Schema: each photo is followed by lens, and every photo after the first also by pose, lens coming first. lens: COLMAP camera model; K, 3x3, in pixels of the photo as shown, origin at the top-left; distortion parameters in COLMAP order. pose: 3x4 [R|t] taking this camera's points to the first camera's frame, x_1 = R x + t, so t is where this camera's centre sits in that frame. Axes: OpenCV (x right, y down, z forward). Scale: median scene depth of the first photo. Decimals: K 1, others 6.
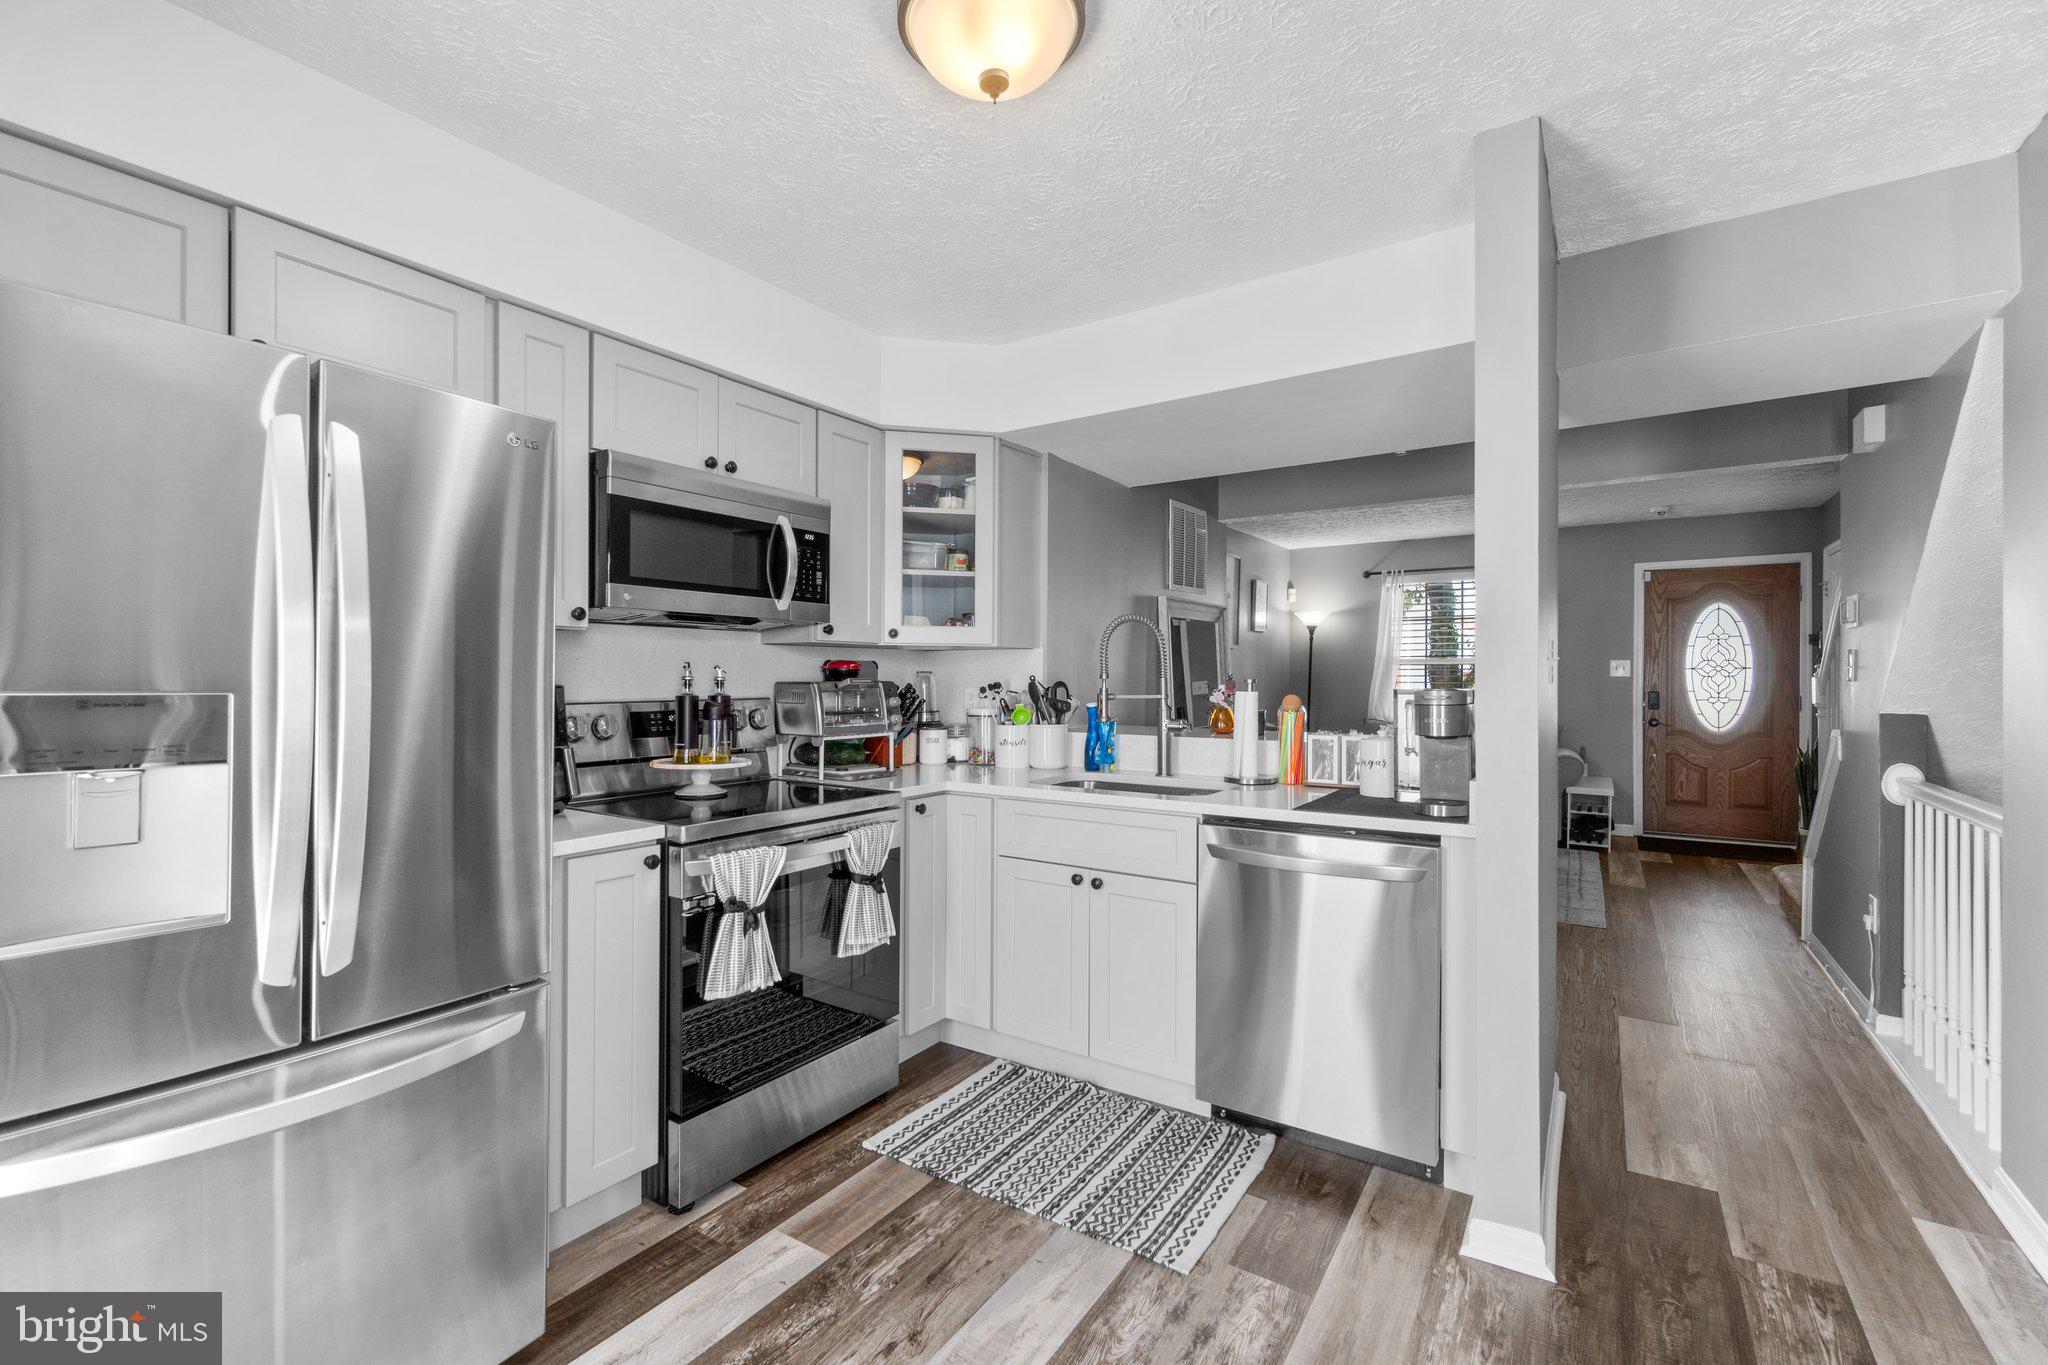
lens RADIAL K [[884.9, 0, 1023.9], [0, 884.9, 676.7], [0, 0, 1]] dist [-0.003634, 0.002447]
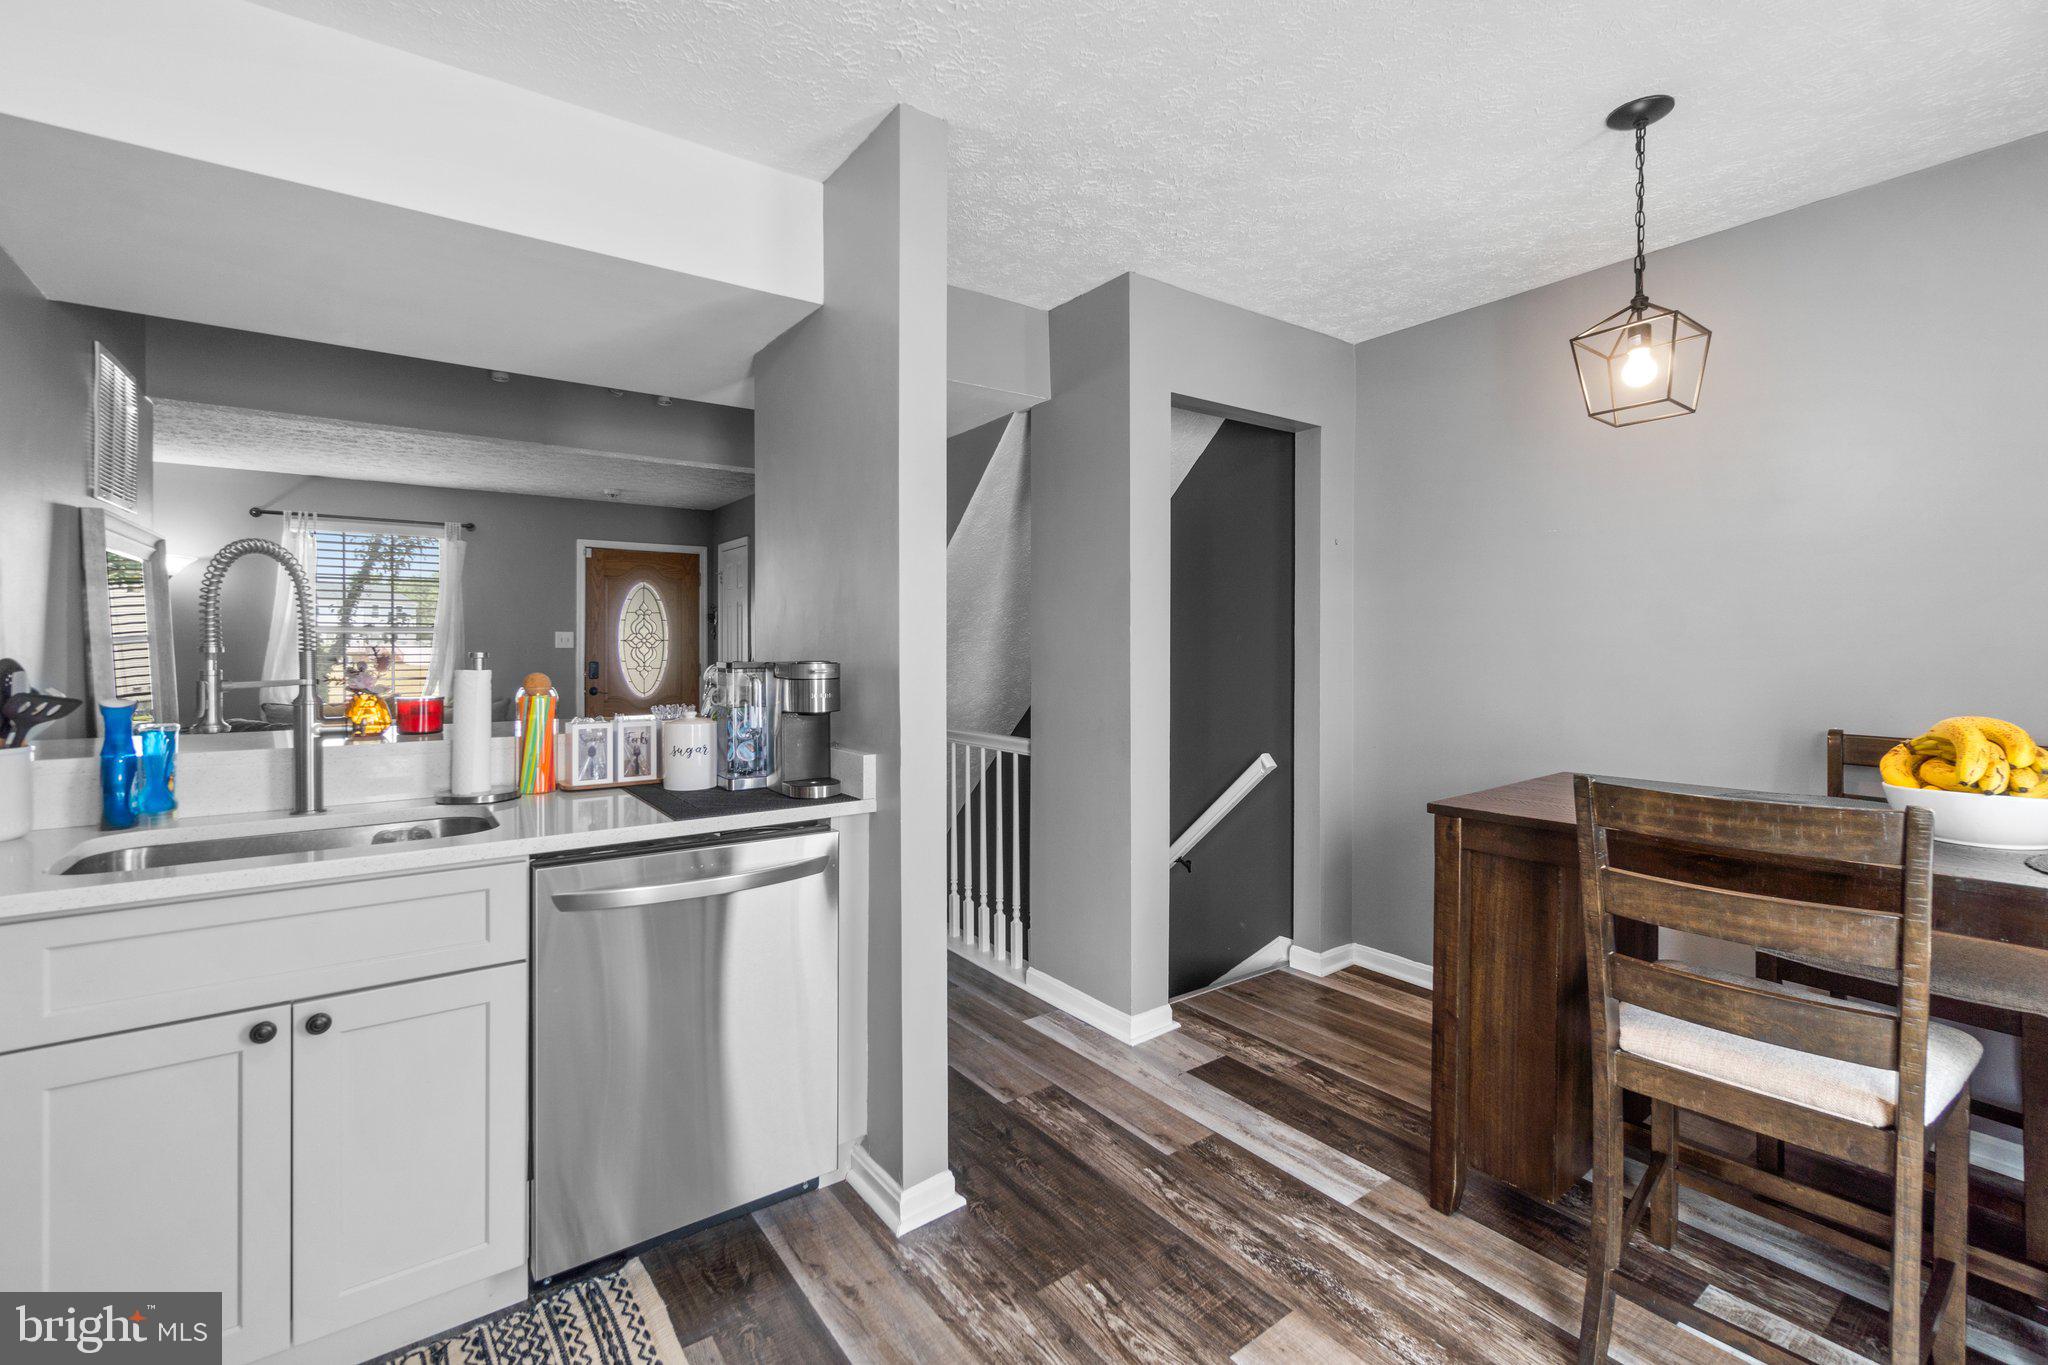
lens RADIAL K [[884.9, 0, 1018.9], [0, 884.9, 654.1], [0, 0, 1]] dist [-0.003634, 0.002447]
pose [[0.348602, -0.006378, 0.937249, -0.112817], [-0.000618, 0.999975, 0.007035, -0.000482], [-0.937271, -0.003031, 0.348589, 0.159745]]
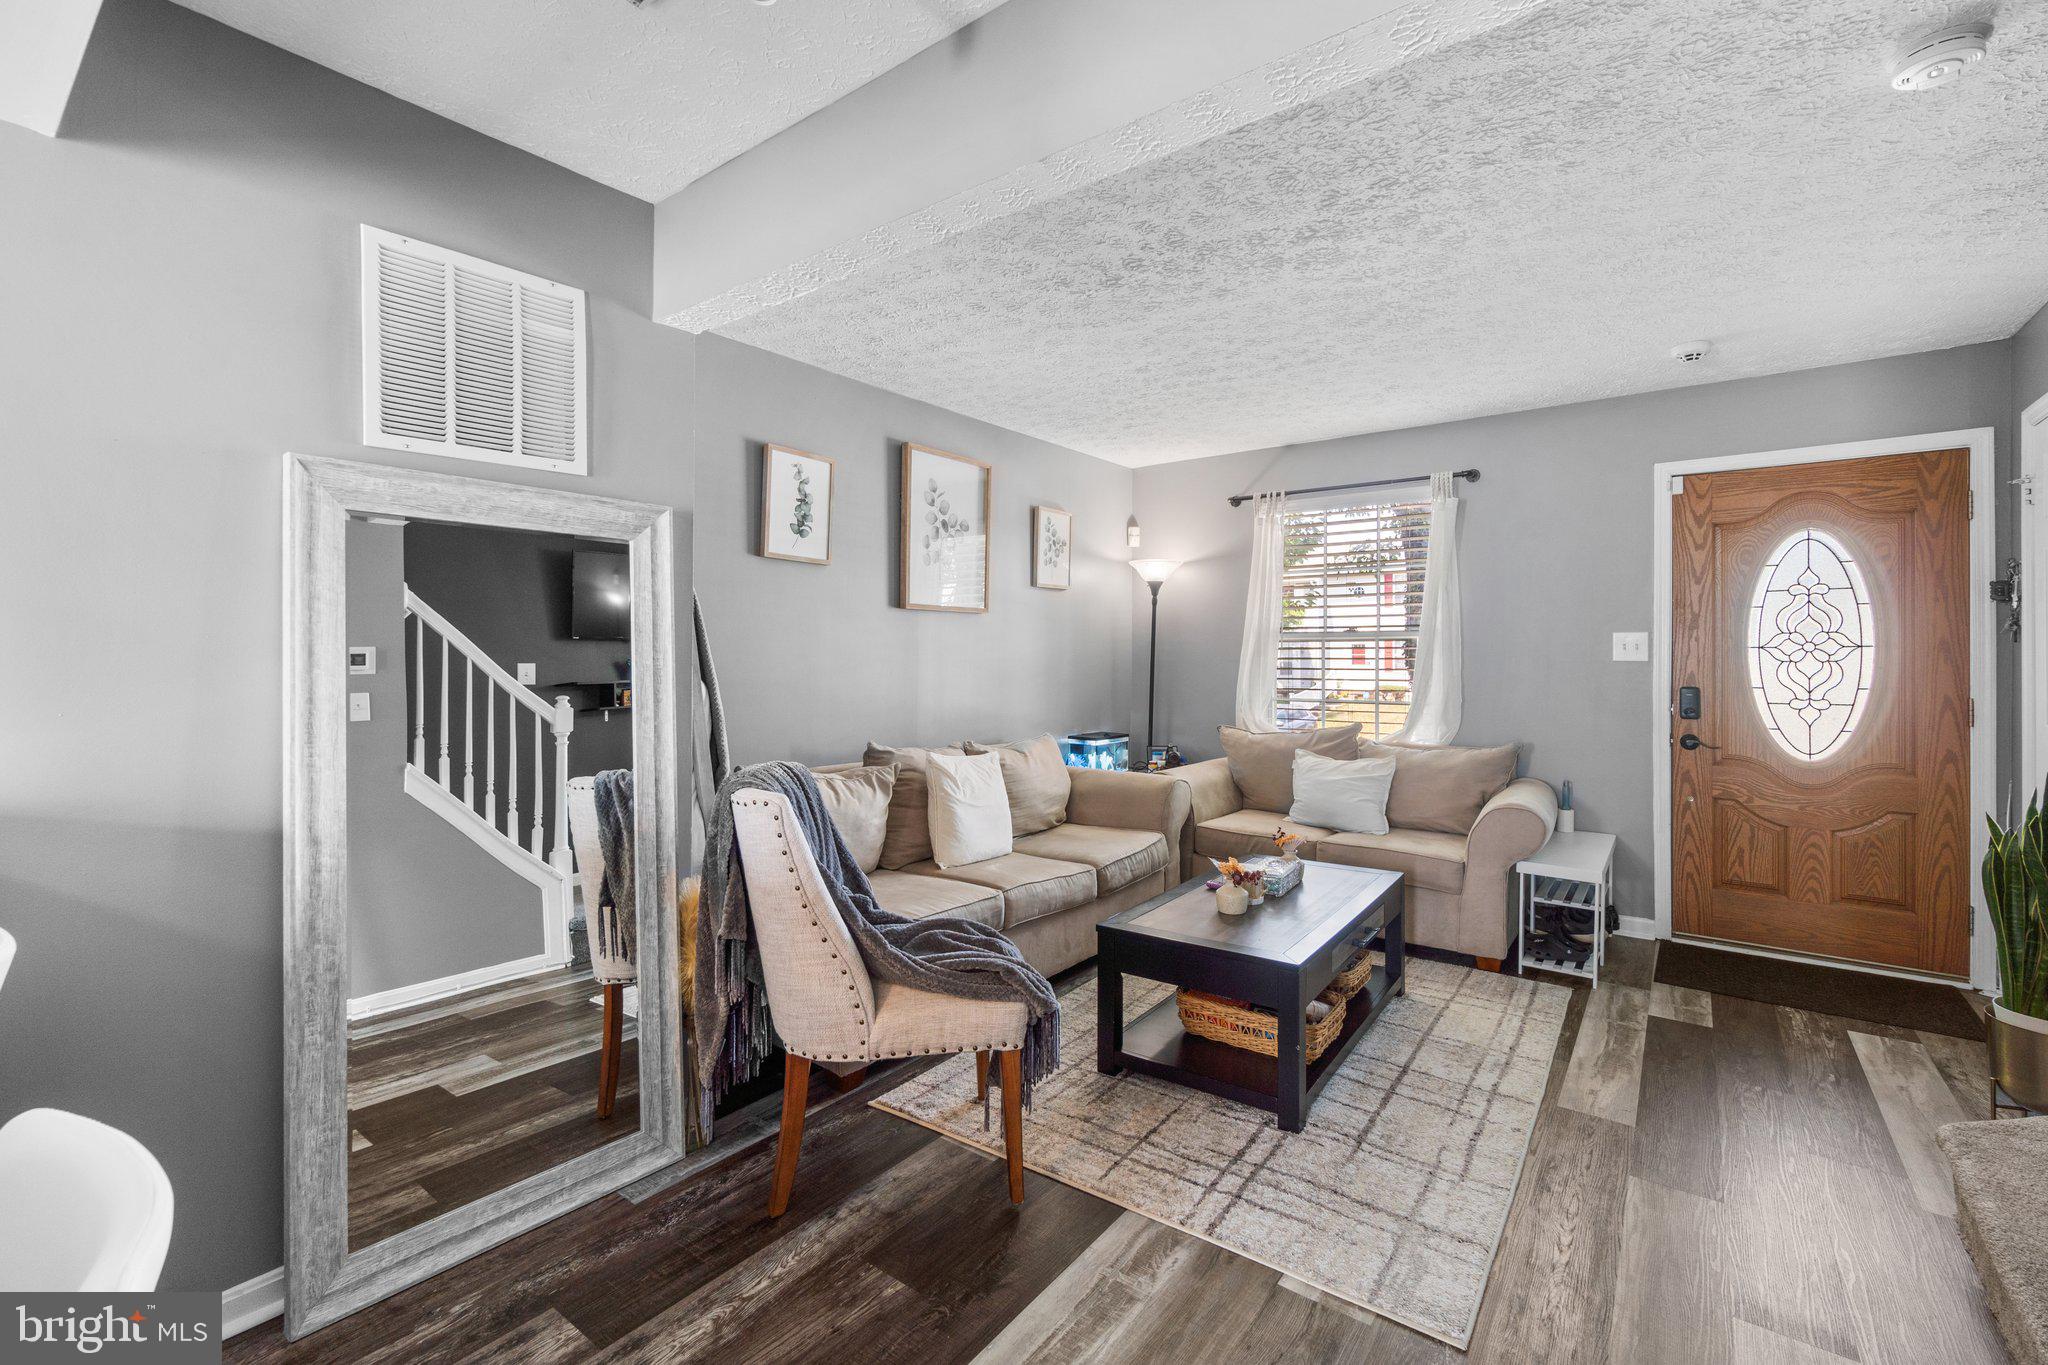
lens RADIAL K [[884.9, 0, 1029.3], [0, 884.9, 650.9], [0, 0, 1]] dist [-0.003634, 0.002447]
pose [[0.997648, 0.002254, -0.068511, 0.349771], [-0.002893, 0.999953, -0.009227, -0.000402], [0.068487, 0.009404, 0.997608, 0.430354]]
